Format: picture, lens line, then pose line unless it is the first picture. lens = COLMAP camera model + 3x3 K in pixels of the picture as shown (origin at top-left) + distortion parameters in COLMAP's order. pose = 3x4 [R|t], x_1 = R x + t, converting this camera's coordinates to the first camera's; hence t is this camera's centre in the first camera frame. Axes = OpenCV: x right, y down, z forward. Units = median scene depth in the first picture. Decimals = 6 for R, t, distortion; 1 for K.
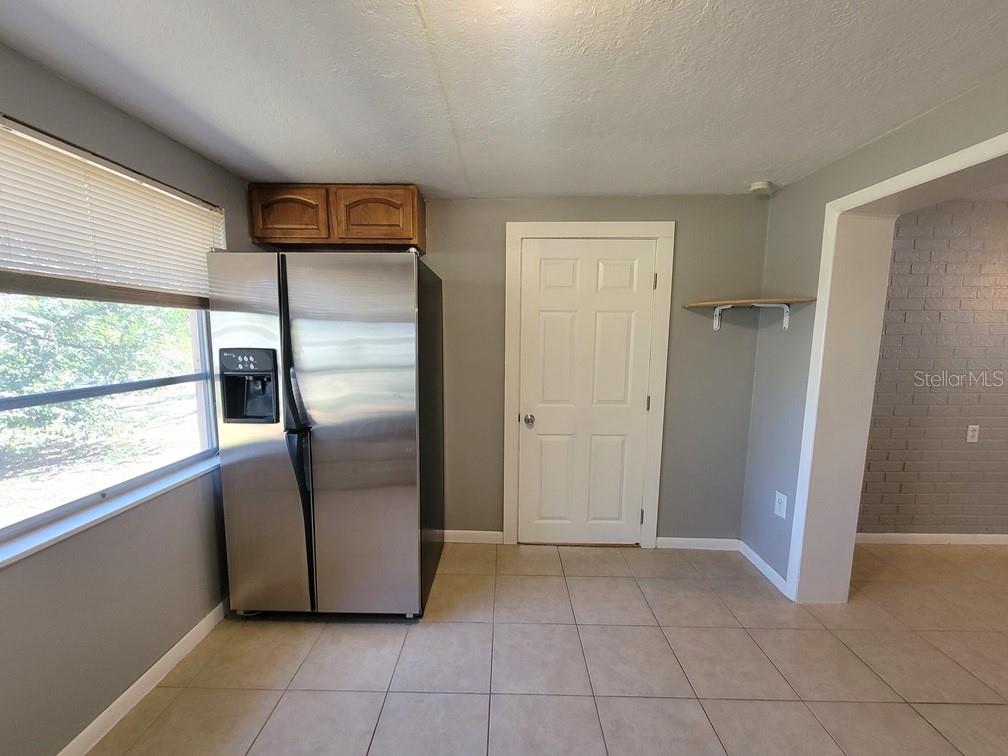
lens RADIAL K [[412.5, 0, 500.7], [0, 412.5, 382.7], [0, 0, 1]] dist [-0.001695, -0.000214]
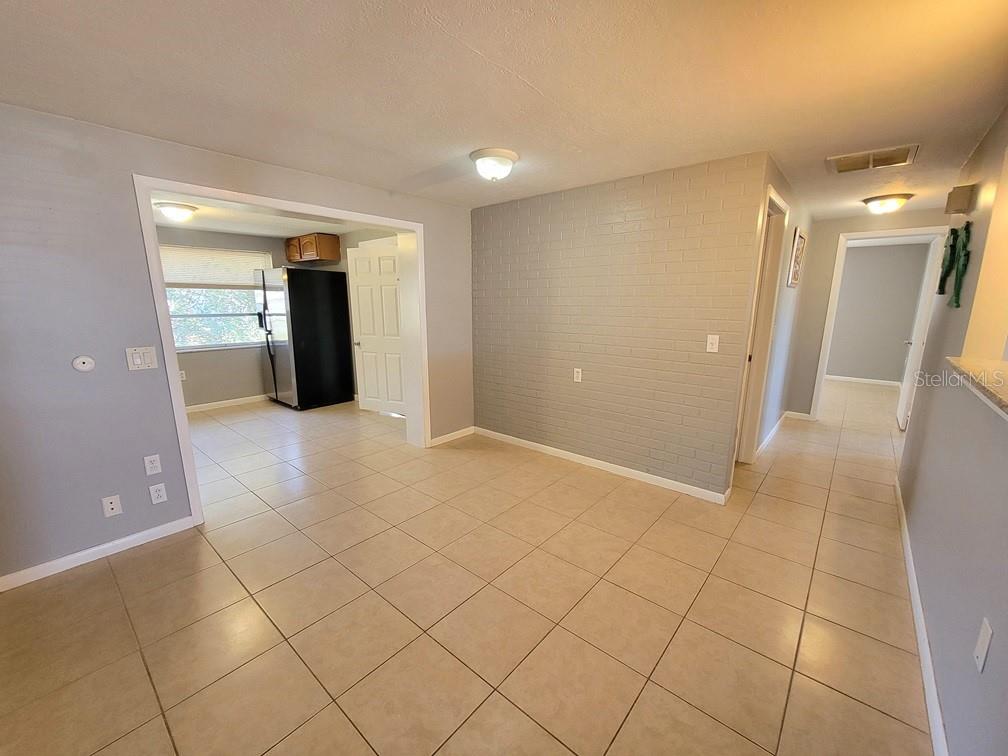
lens RADIAL K [[409.3, 0, 503.0], [0, 409.3, 382.1], [0, 0, 1]] dist [-0.000226, -0.000012]
pose [[0.773736, 0.120453, -0.621951, 1.891947], [-0.073716, 0.992207, 0.100455, 0.038090], [0.629205, -0.031878, 0.776586, -0.138969]]
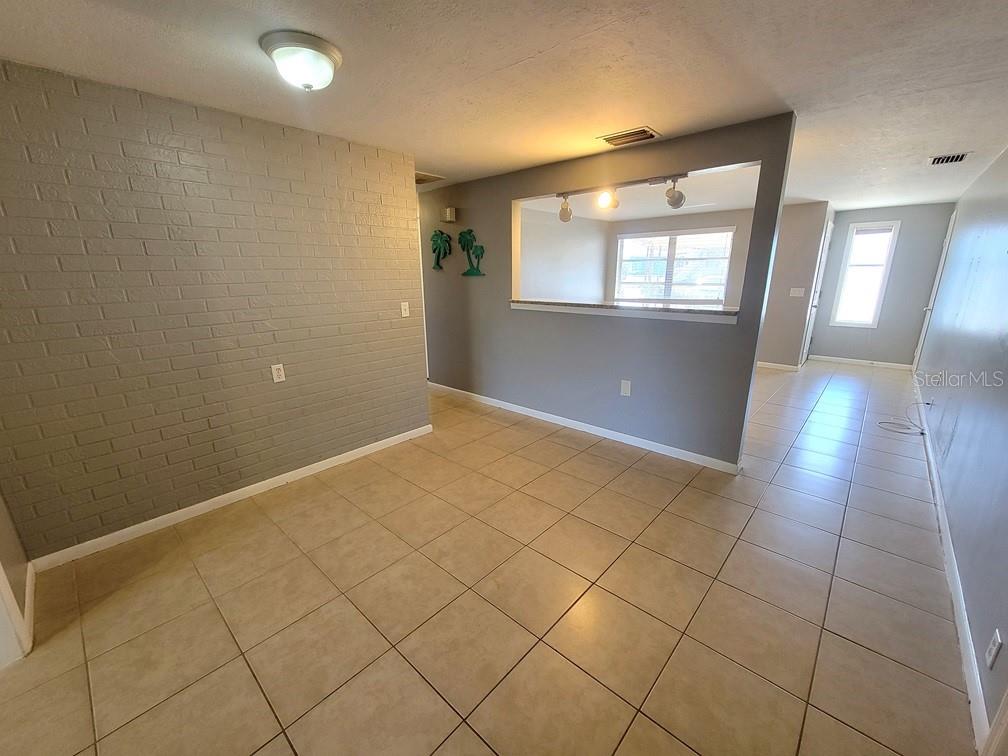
lens RADIAL K [[412.5, 0, 500.7], [0, 412.5, 382.7], [0, 0, 1]] dist [-0.001695, -0.000214]
pose [[0.662006, -0.210642, 0.719290, 0.845383], [0.106835, 0.976416, 0.187614, 0.019821], [-0.741846, -0.047356, 0.668896, -0.058417]]
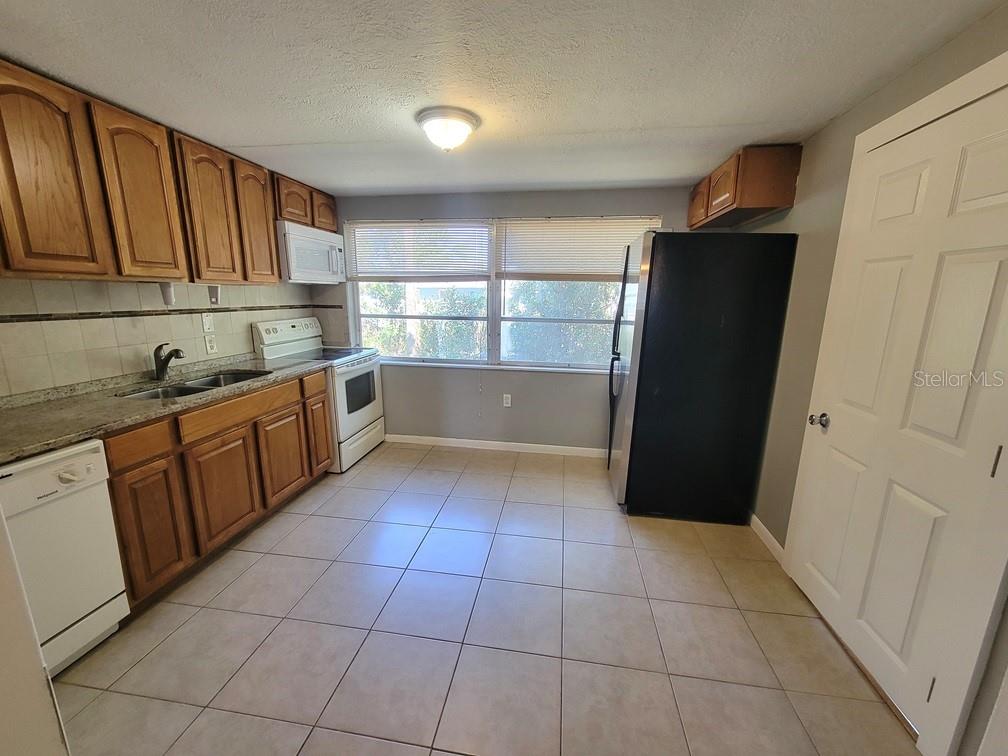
lens RADIAL K [[423.9, 0, 503.6], [0, 423.9, 388.0], [0, 0, 1]] dist [-0.001132, -0.000088]
pose [[-0.127806, 0.206772, -0.970006, 0.879783], [-0.137584, 0.964874, 0.223806, -0.054431], [0.982210, 0.162061, -0.094868, 0.548745]]
